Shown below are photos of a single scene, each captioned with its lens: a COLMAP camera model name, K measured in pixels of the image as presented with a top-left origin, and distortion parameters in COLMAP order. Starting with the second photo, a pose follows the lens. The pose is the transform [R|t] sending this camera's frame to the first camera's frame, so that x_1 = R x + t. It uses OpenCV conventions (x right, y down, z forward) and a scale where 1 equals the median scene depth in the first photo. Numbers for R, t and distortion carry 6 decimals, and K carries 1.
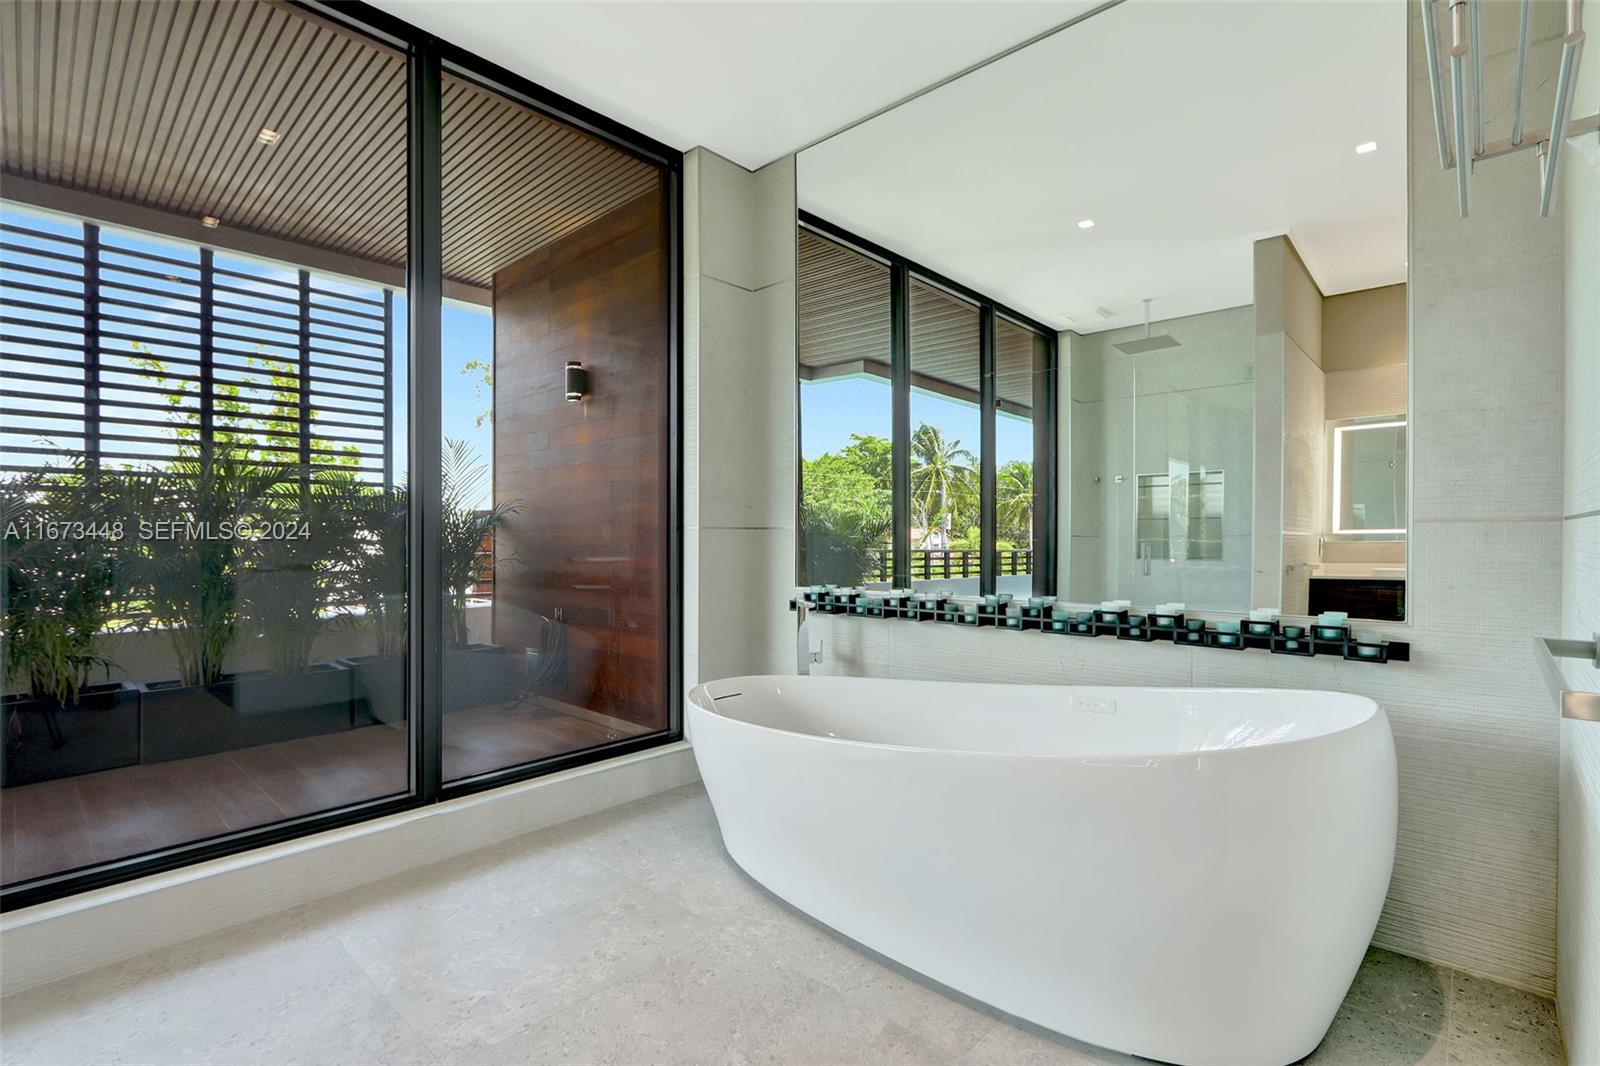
lens RADIAL K [[753.9, 0, 802.8], [0, 753.9, 534.6], [0, 0, 1]] dist [-0.018499, 0.000706]
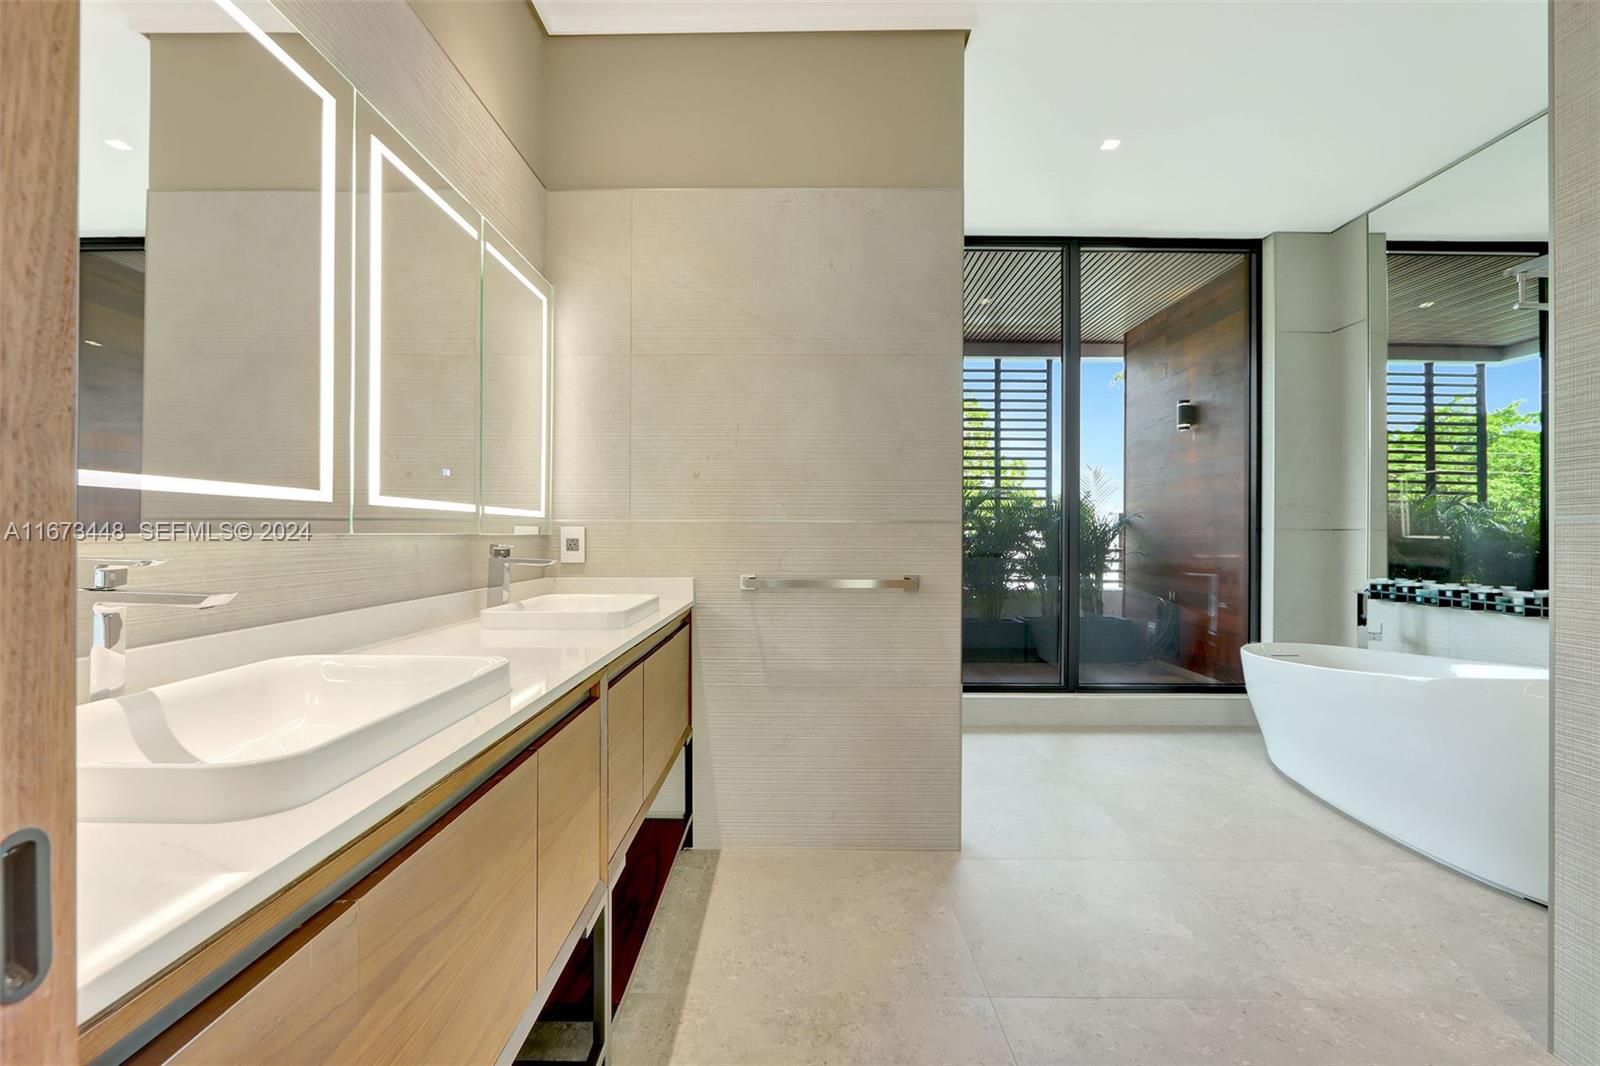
lens RADIAL K [[753.9, 0, 802.4], [0, 753.9, 532.4], [0, 0, 1]] dist [-0.018499, 0.000706]
pose [[0.683186, 0.003770, -0.730235, 0.186867], [-0.006635, 0.999977, -0.001045, 0.001944], [0.730215, 0.005559, 0.683195, -0.350146]]
